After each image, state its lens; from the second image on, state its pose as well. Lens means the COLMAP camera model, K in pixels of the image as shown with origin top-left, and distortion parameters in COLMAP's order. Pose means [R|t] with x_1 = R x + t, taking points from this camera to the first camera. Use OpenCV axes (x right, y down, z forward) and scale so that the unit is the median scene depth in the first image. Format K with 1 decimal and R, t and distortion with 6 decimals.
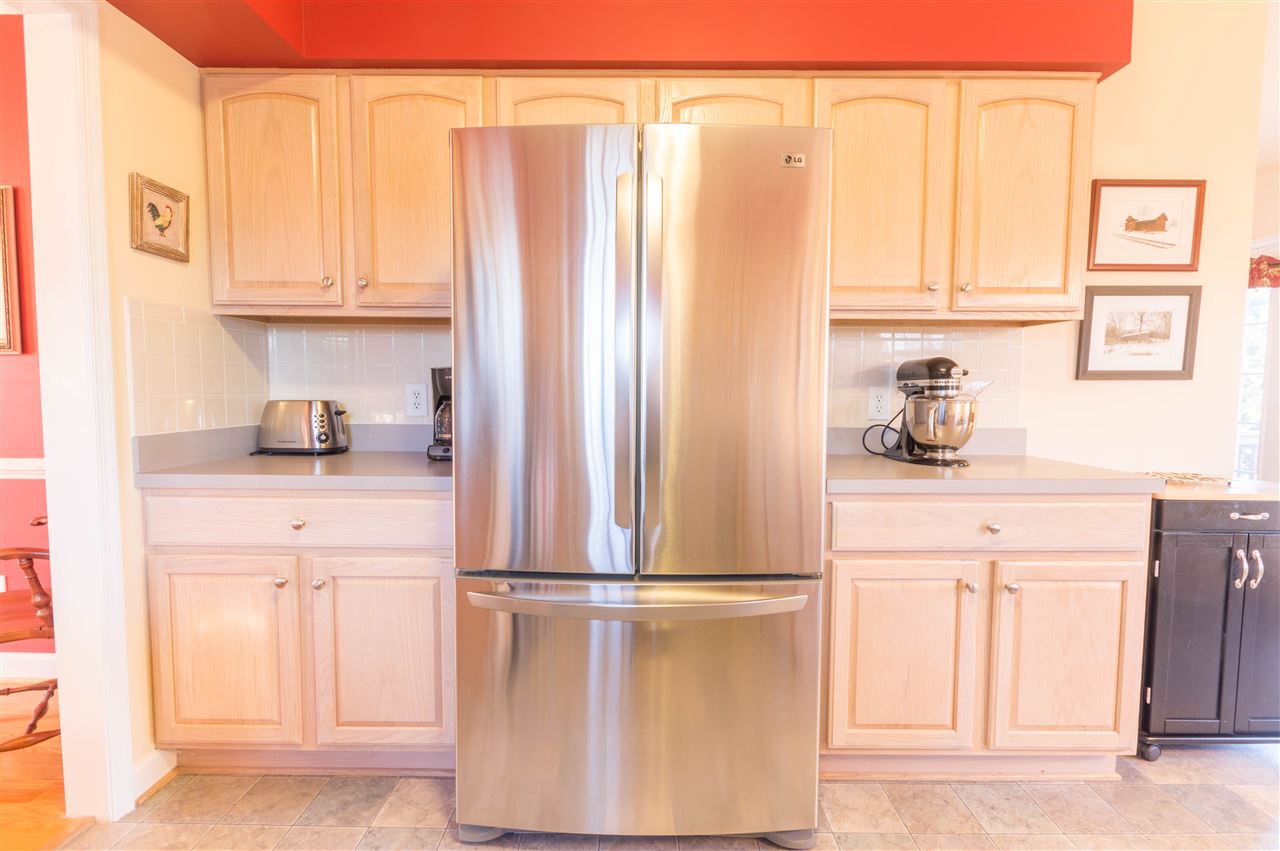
lens RADIAL K [[635.4, 0, 640.0], [0, 635.4, 425.5], [0, 0, 1]] dist [-0.001702, -0.001368]
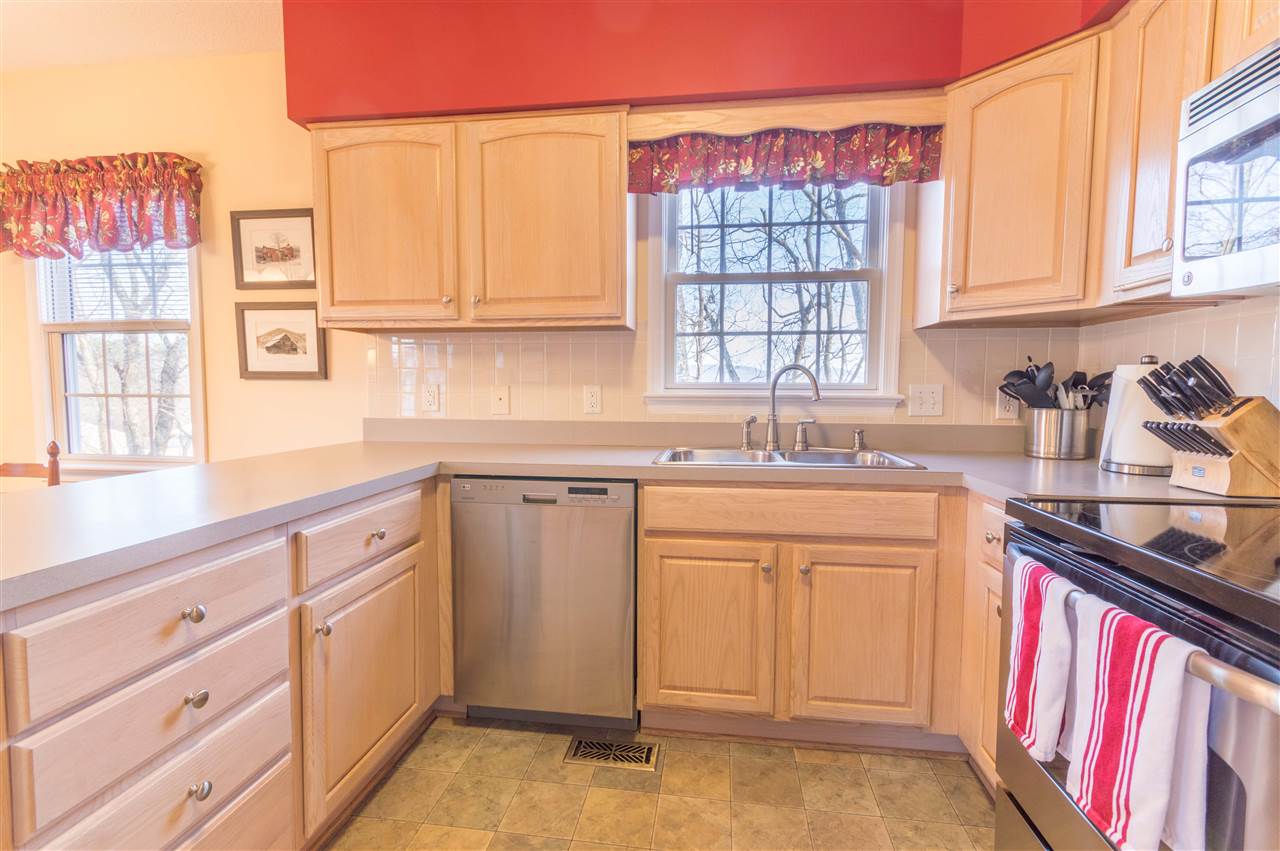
lens RADIAL K [[564.3, 0, 640.0], [0, 564.3, 425.5], [0, 0, 1]] dist [0.000463, 0.000012]
pose [[0.992292, 0.009125, -0.123585, 1.582890], [-0.008316, 0.999941, 0.007056, 0.001886], [0.123642, -0.005974, 0.992309, 0.020431]]
